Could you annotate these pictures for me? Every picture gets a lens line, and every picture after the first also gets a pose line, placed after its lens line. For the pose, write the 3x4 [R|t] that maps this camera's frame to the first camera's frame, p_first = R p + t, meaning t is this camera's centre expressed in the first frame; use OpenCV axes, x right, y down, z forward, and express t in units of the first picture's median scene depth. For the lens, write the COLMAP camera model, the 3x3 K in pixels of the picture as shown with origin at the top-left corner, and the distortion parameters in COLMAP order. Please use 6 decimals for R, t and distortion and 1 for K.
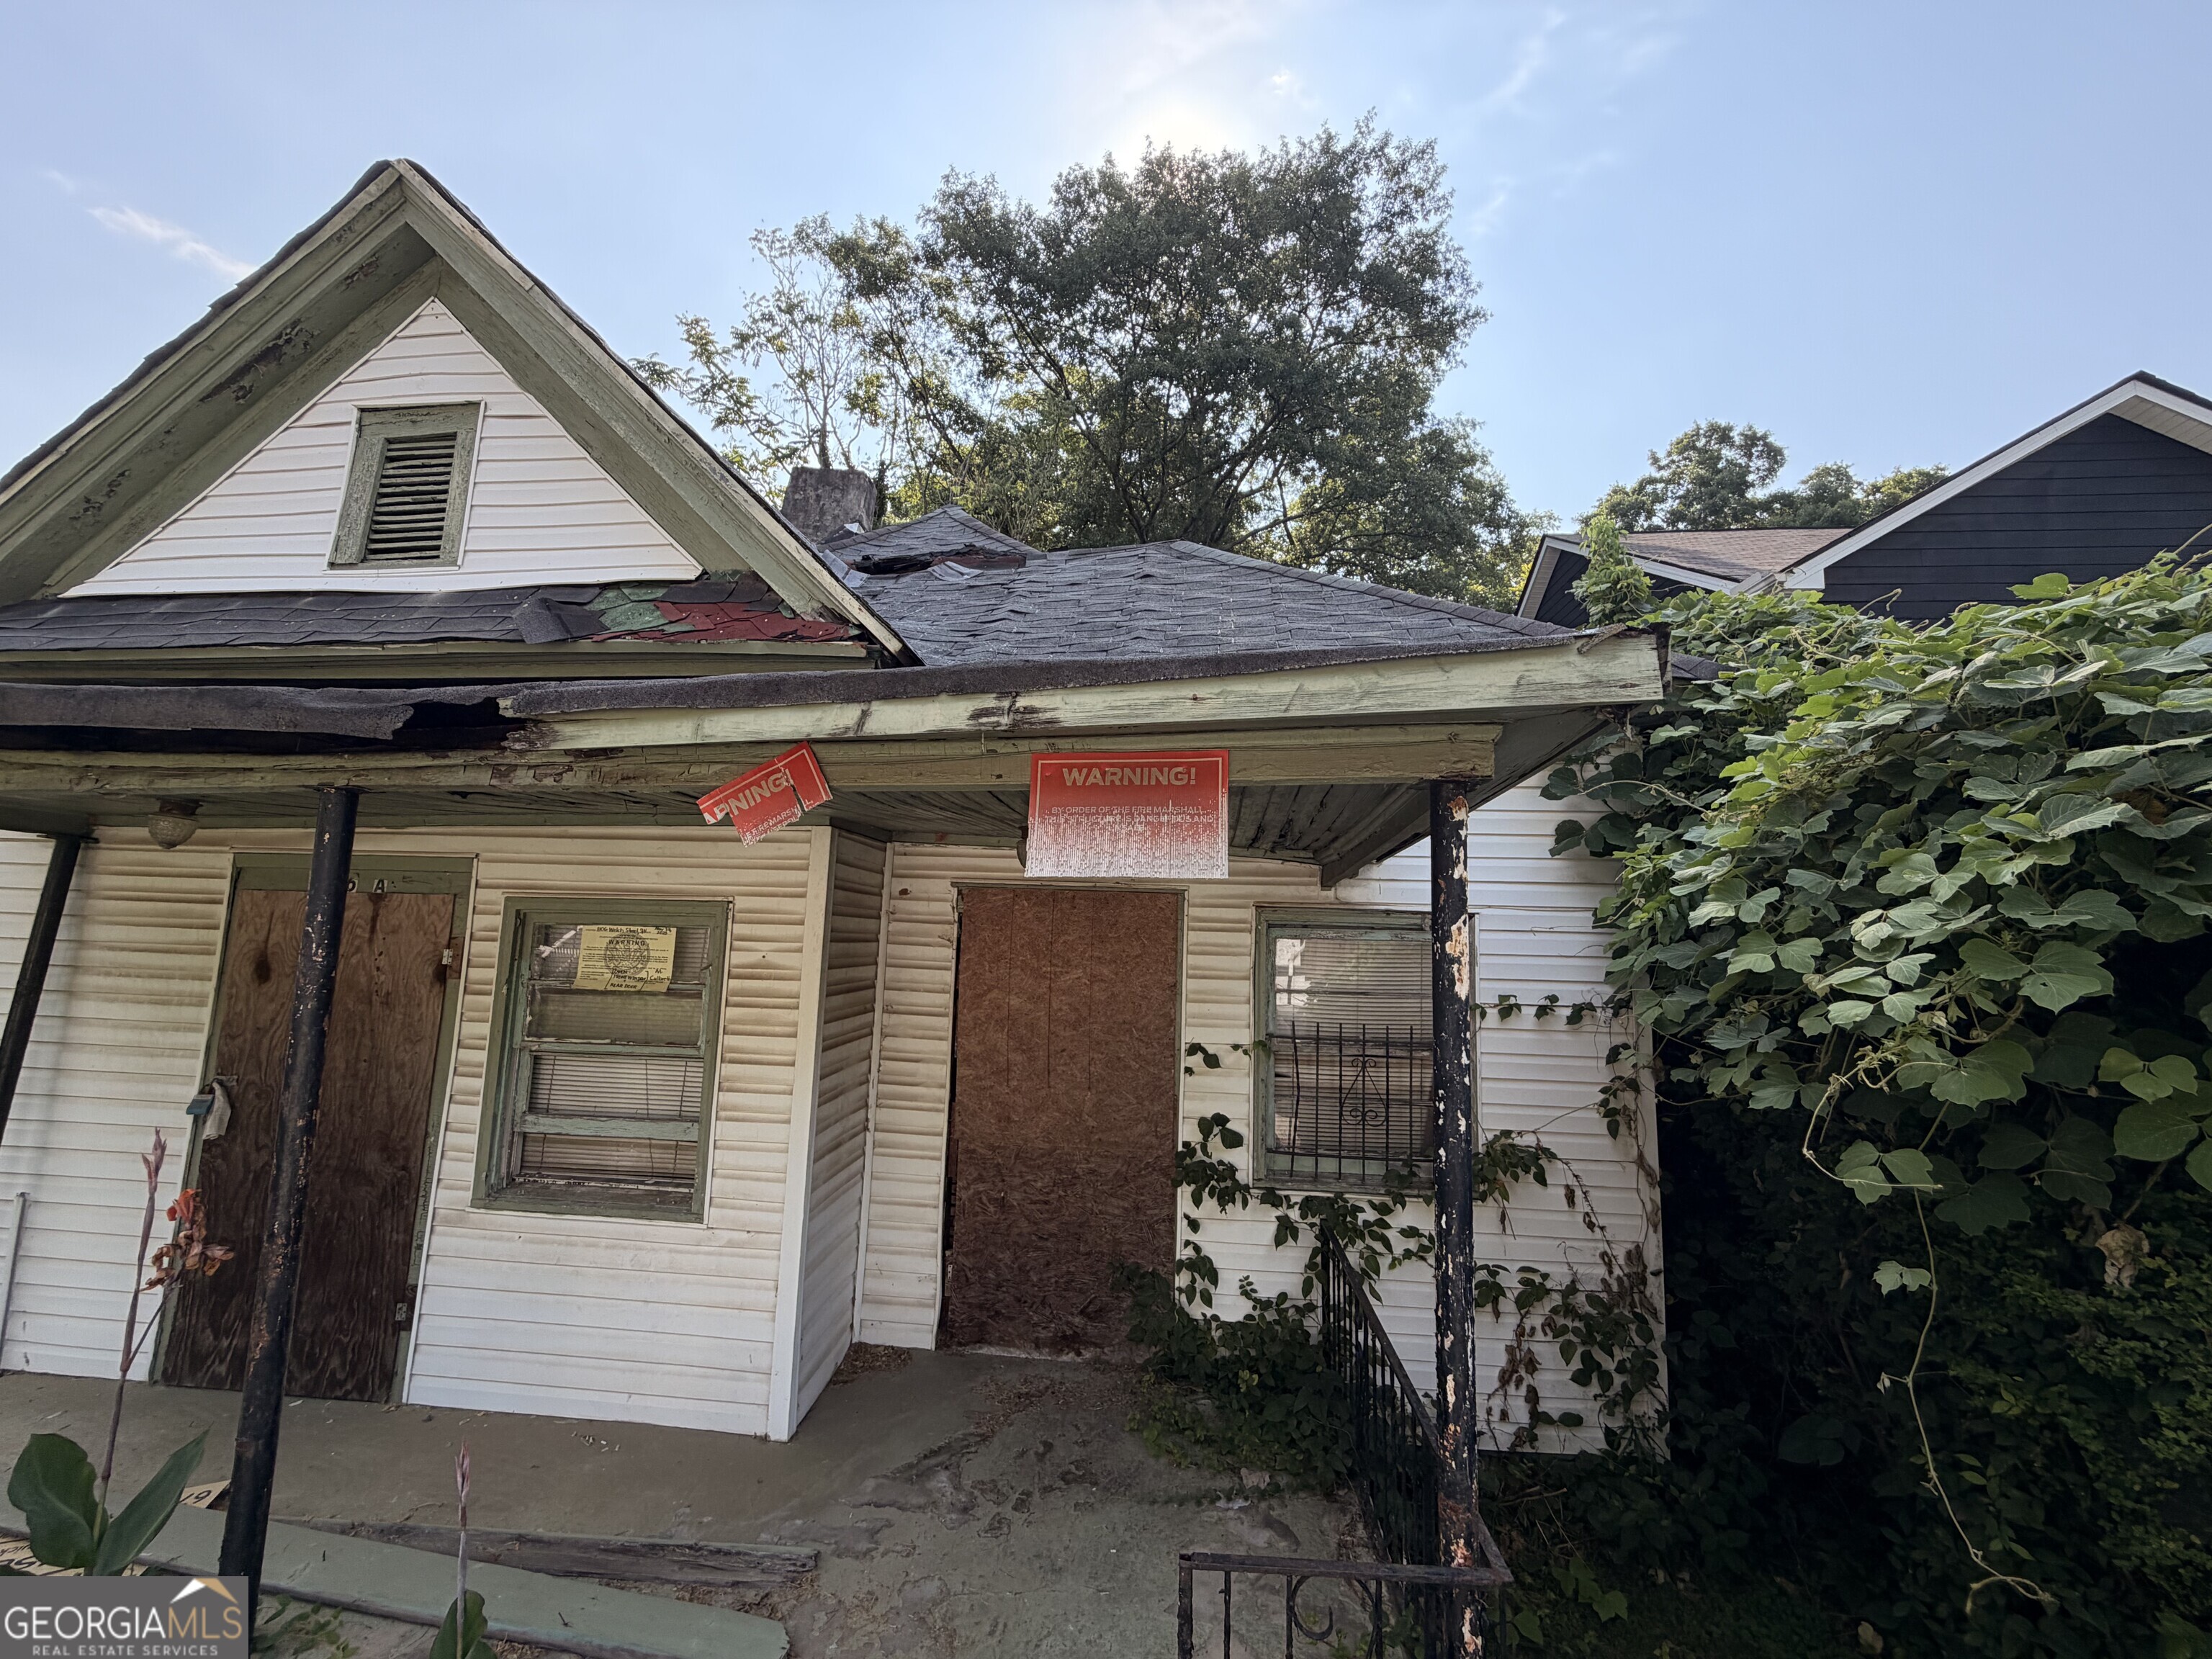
lens RADIAL K [[883.8, 0, 1102.3], [0, 883.8, 829.2], [0, 0, 1]] dist [-0.000810, 0.000853]
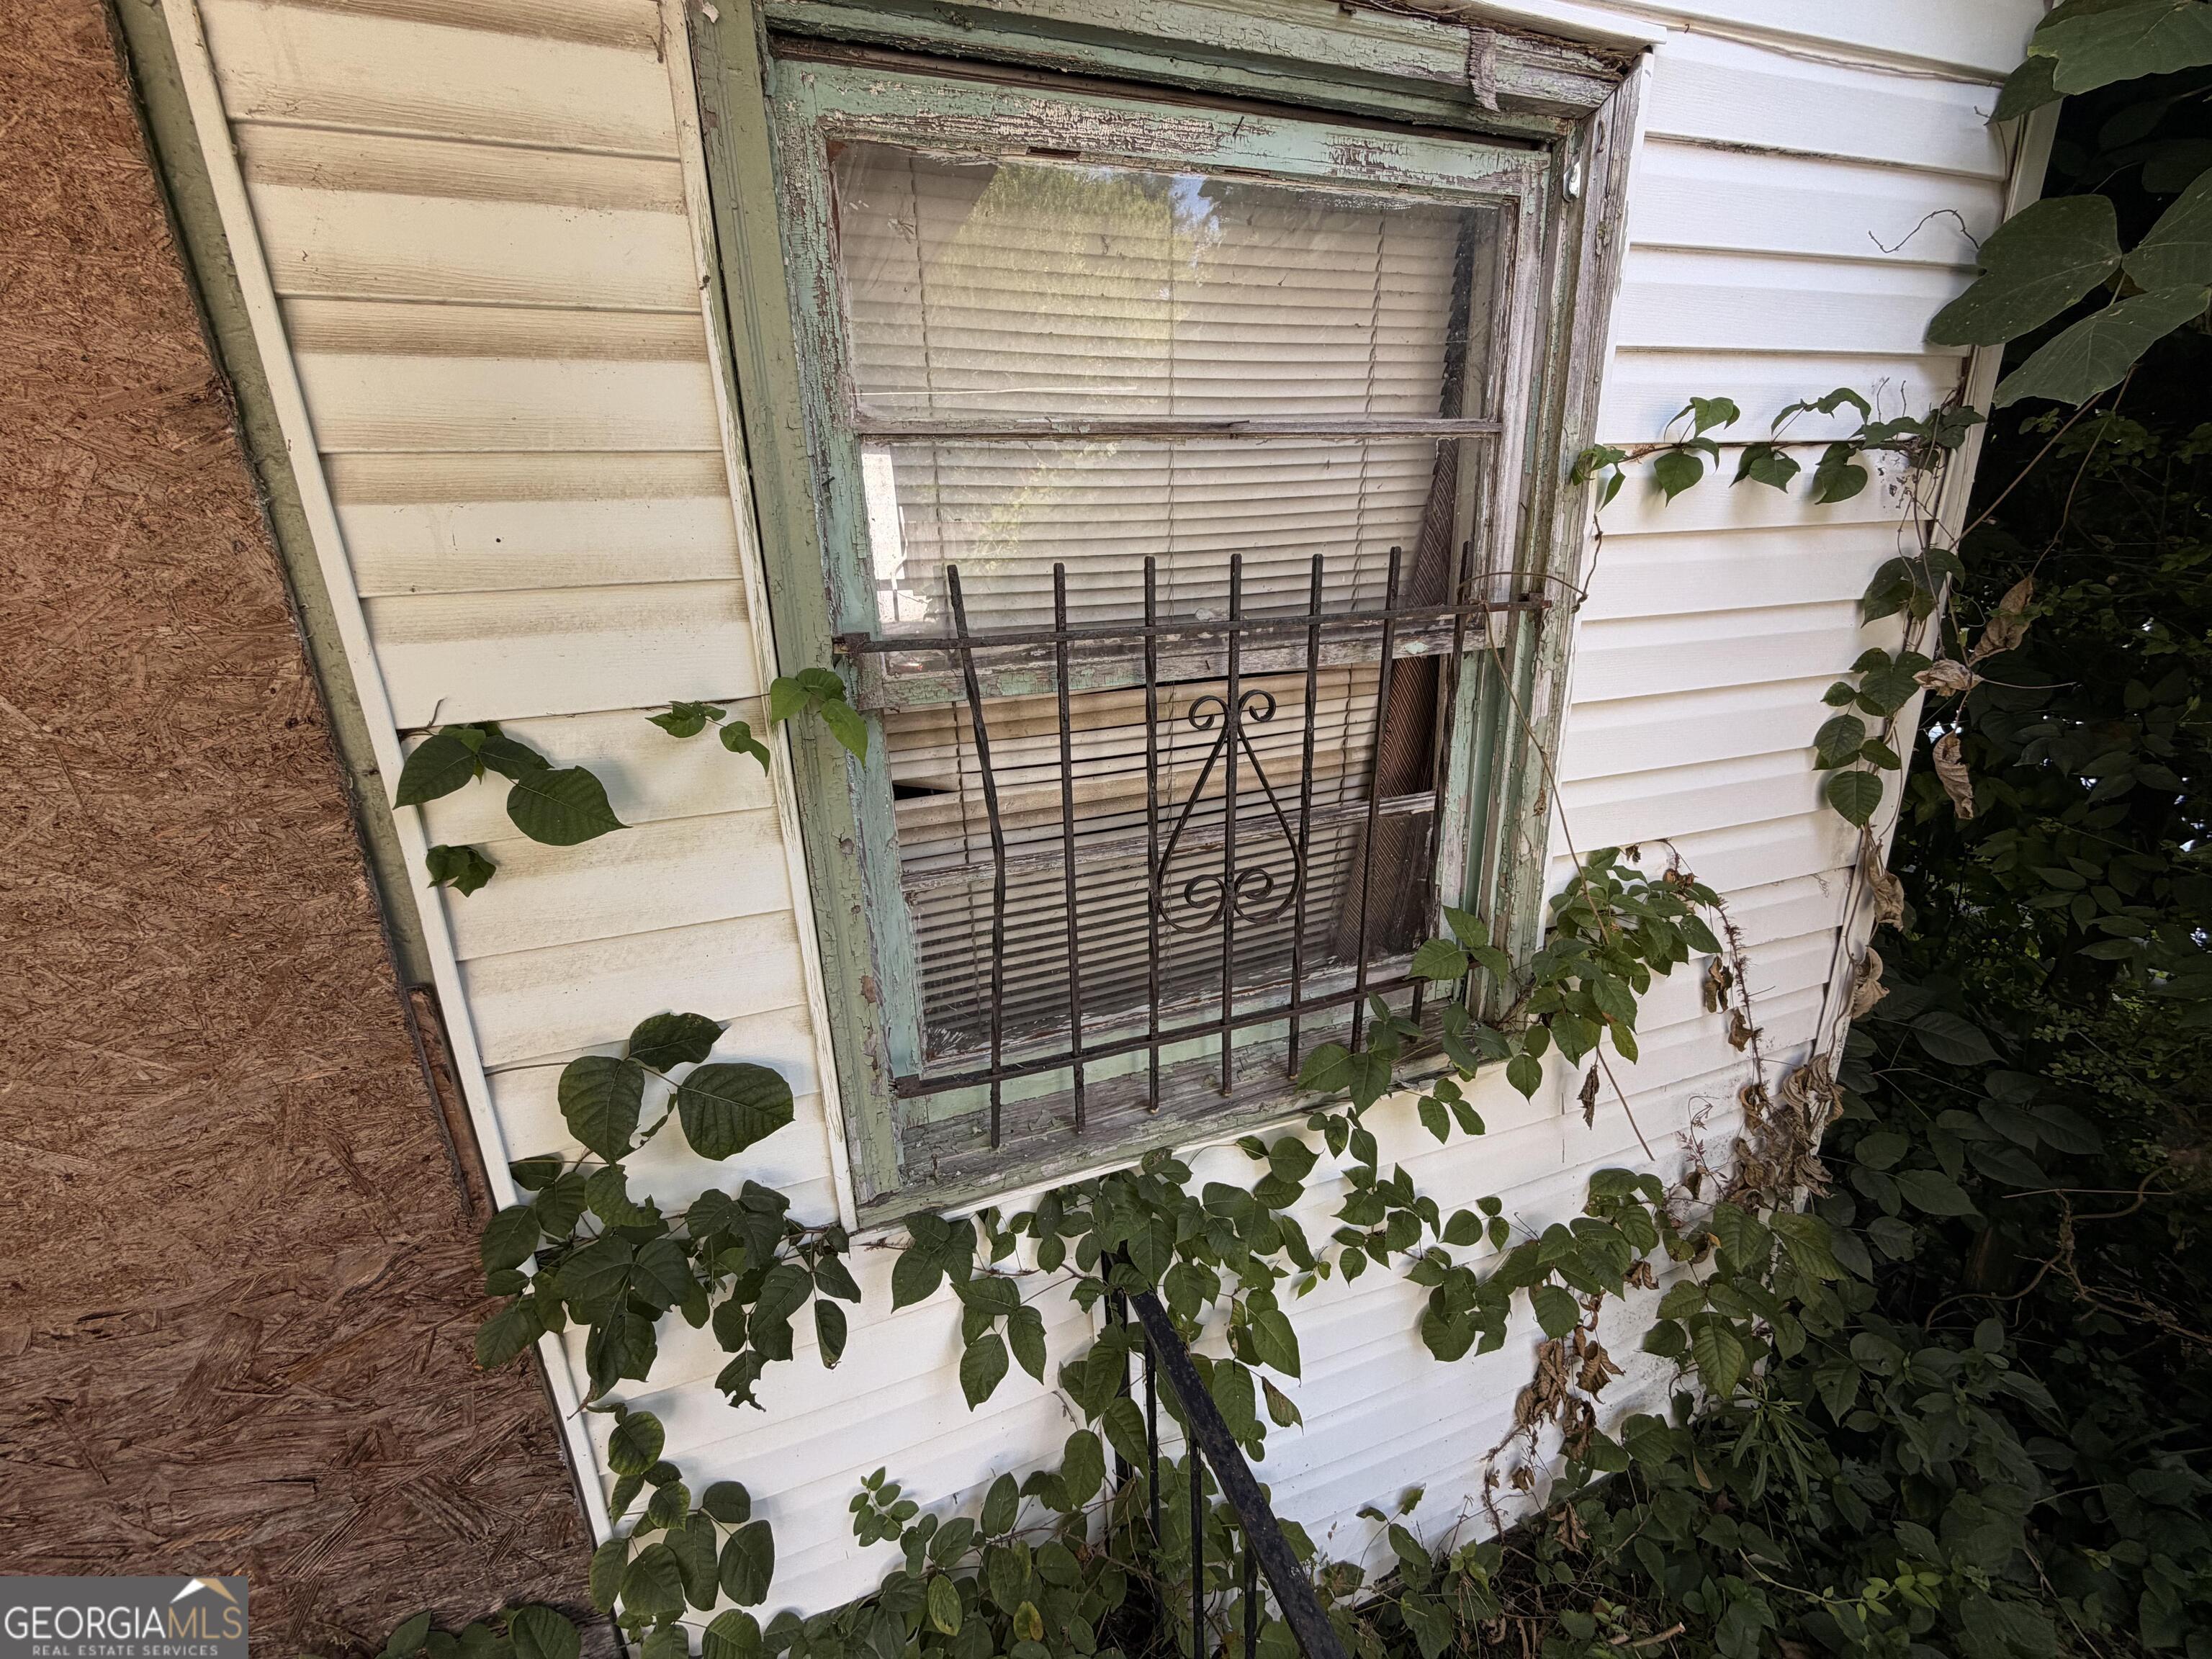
lens RADIAL K [[883.8, 0, 1097.5], [0, 883.8, 824.6], [0, 0, 1]] dist [-0.000810, 0.000853]
pose [[0.904305, -0.186642, 0.383923, 0.161193], [0.010315, 0.908647, 0.417437, 0.194985], [-0.426762, -0.373530, 0.823620, 0.824605]]
